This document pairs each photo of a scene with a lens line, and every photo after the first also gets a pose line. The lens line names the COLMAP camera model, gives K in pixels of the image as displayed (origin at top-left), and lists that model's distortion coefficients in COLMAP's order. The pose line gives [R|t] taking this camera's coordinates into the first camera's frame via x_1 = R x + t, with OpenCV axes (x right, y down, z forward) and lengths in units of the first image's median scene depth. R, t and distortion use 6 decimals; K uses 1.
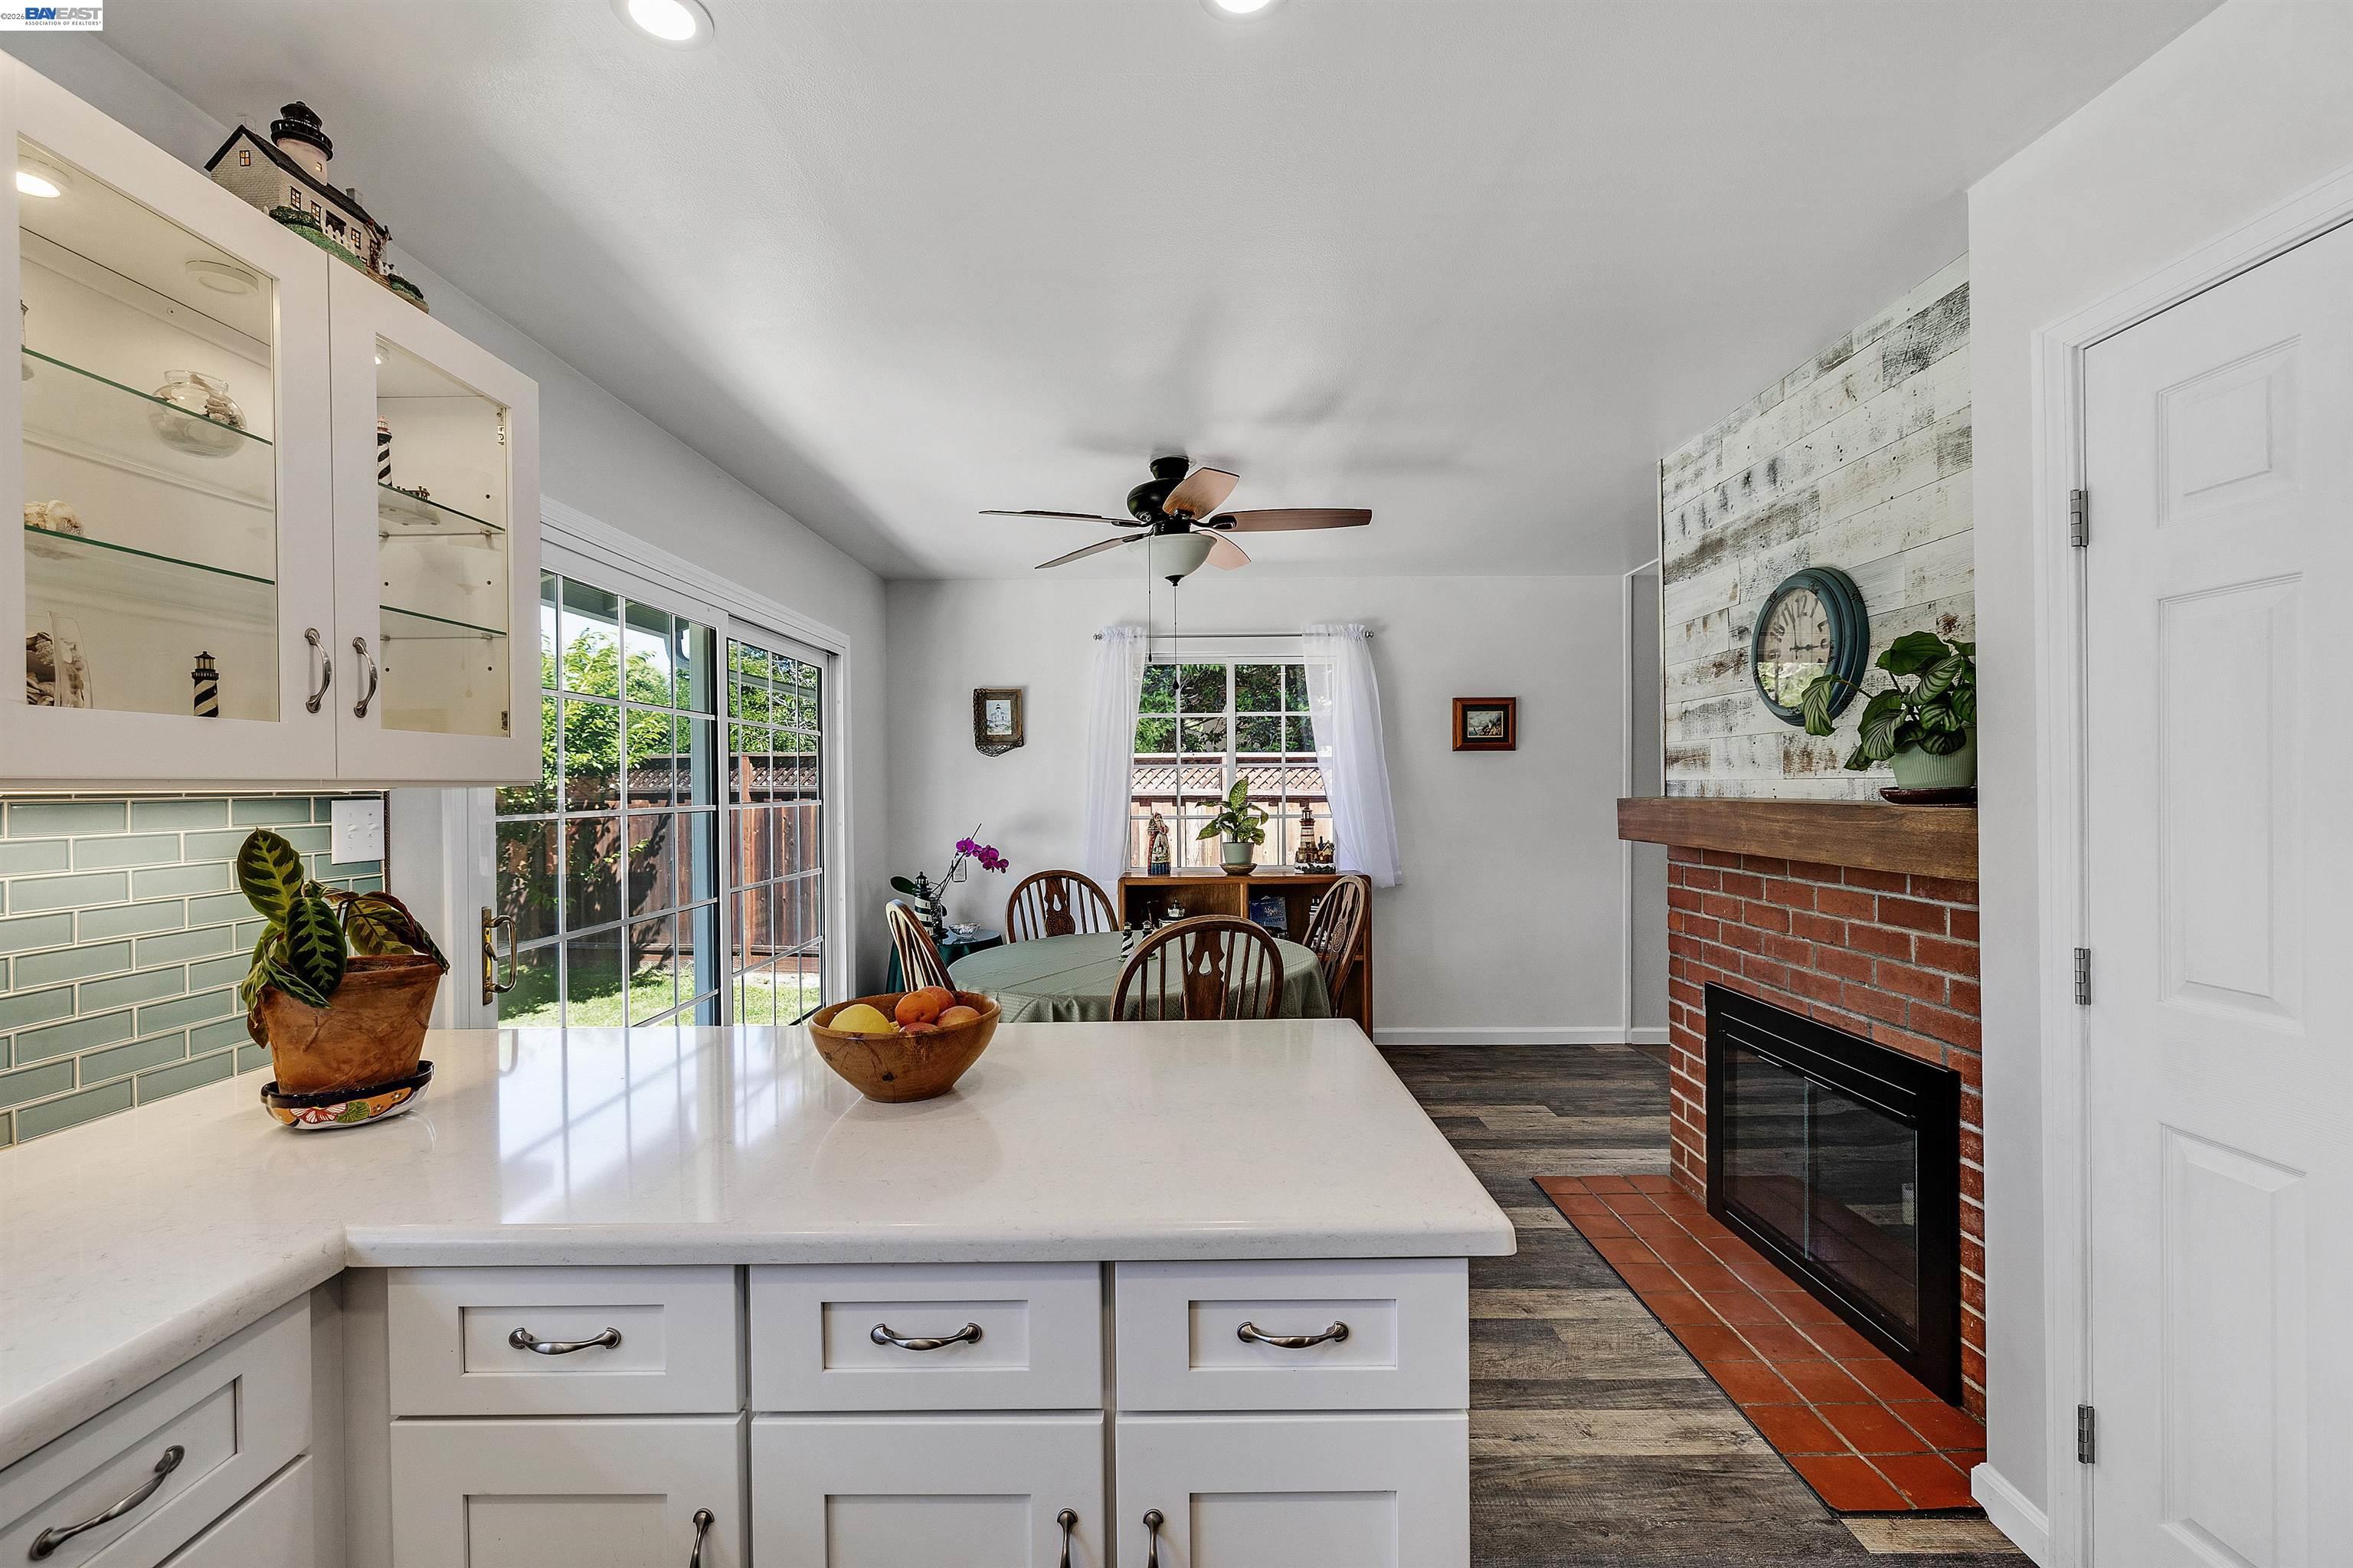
lens RADIAL K [[983.7, 0, 1179.3], [0, 983.7, 786.6], [0, 0, 1]] dist [-0.002235, 0.000321]
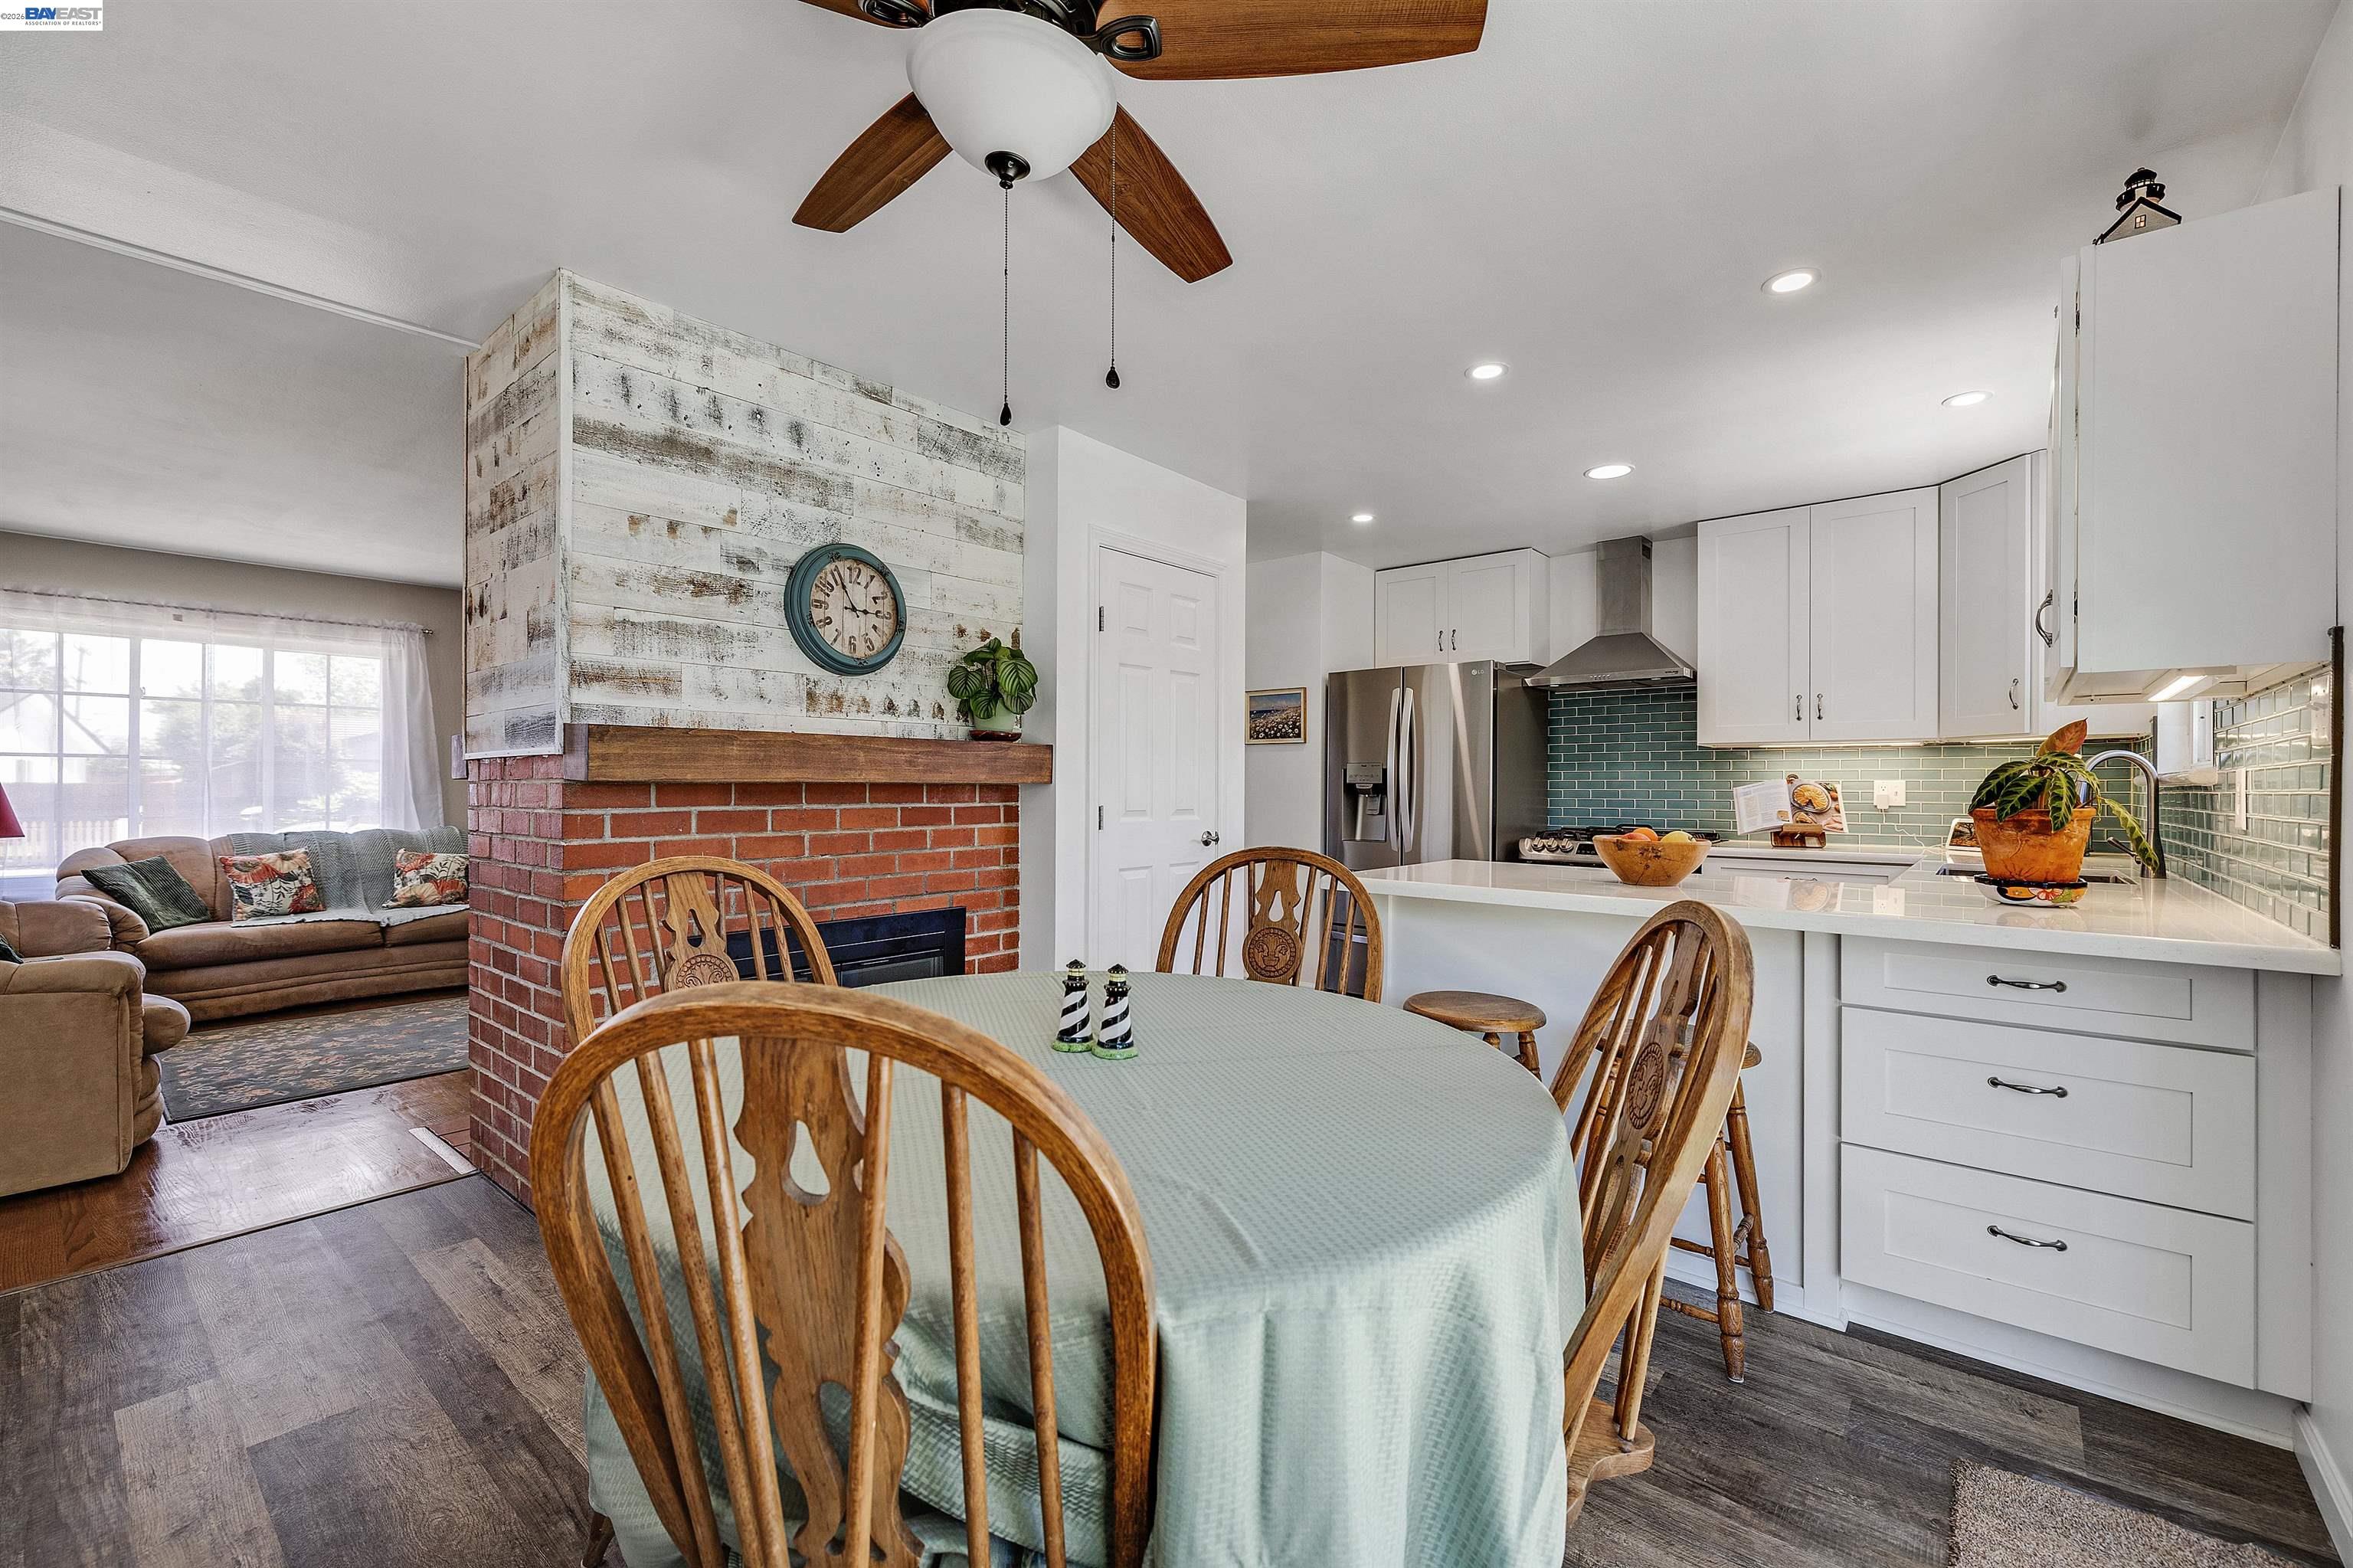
lens RADIAL K [[983.7, 0, 1172.8], [0, 983.7, 783.0], [0, 0, 1]] dist [-0.002235, 0.000321]
pose [[-0.764046, 0.007401, 0.645120, -0.438524], [0.003815, 0.999969, -0.006954, 0.080363], [-0.645151, -0.002851, -0.764050, 1.664559]]
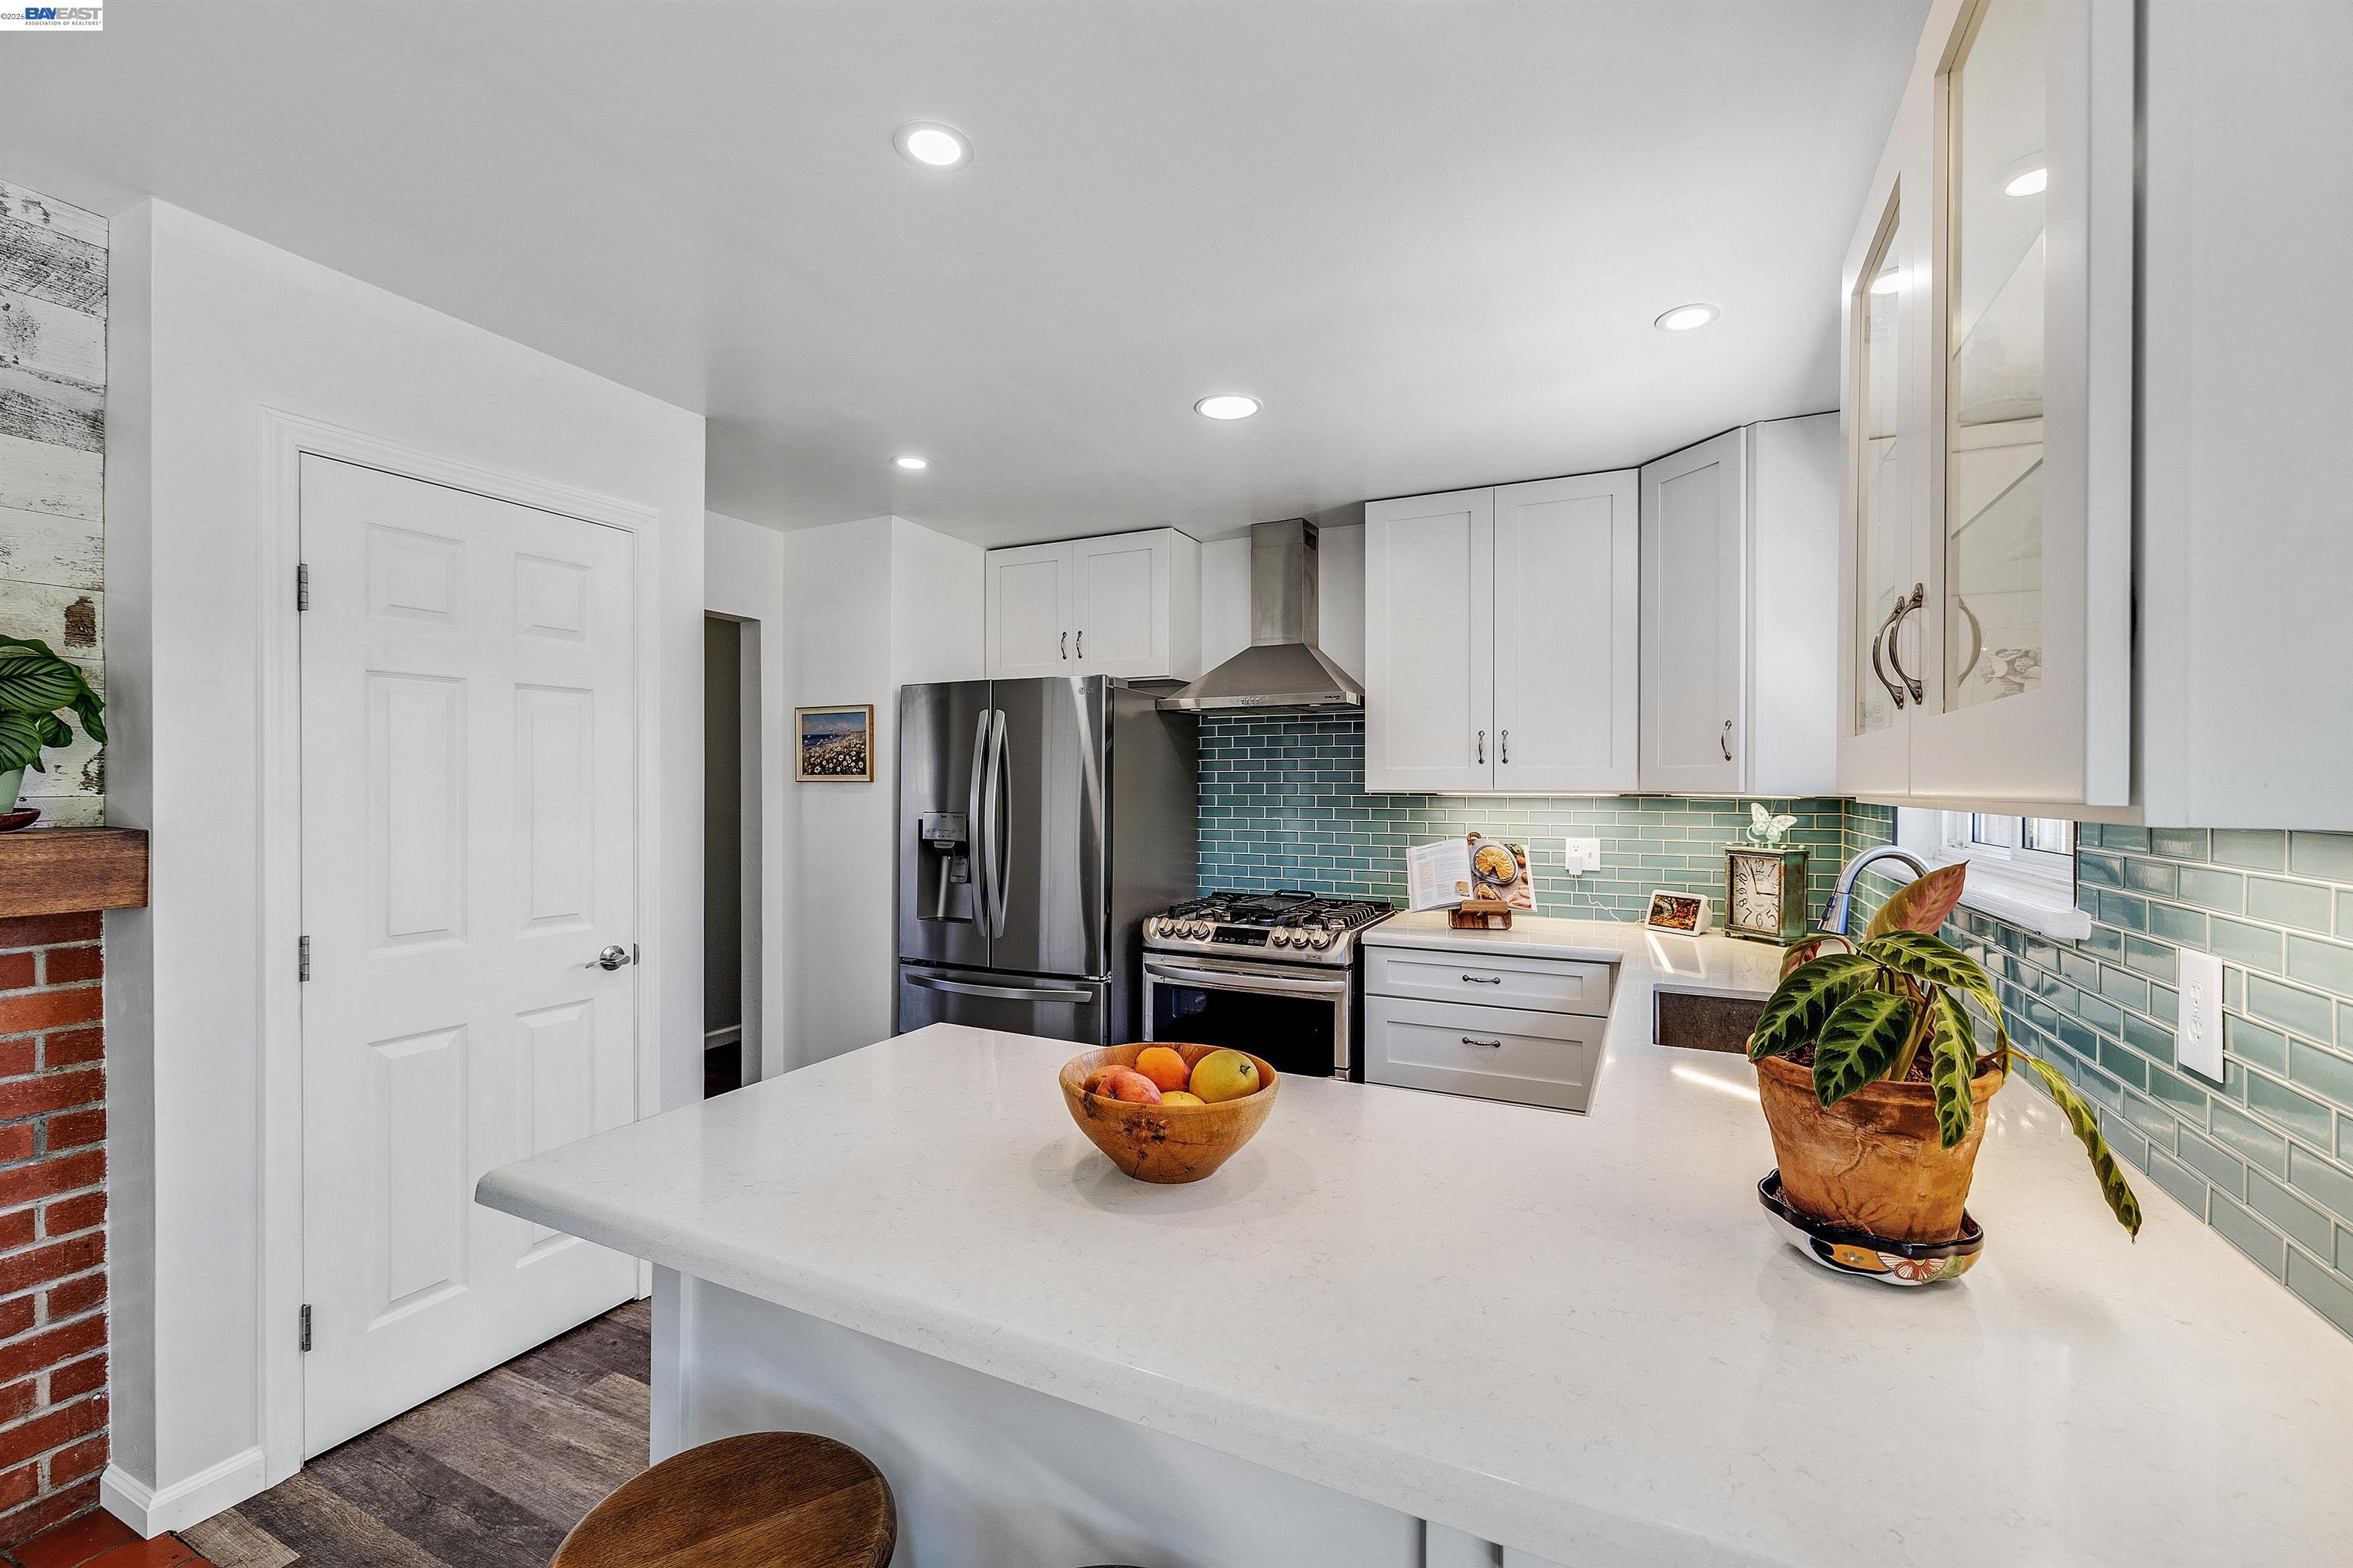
lens RADIAL K [[983.7, 0, 1176.5], [0, 983.7, 788.1], [0, 0, 1]] dist [-0.002235, 0.000321]
pose [[-0.897956, 0.005500, 0.440050, -0.382348], [0.006992, 0.999974, 0.001768, -0.009969], [-0.440029, 0.004664, -0.897972, 1.017813]]
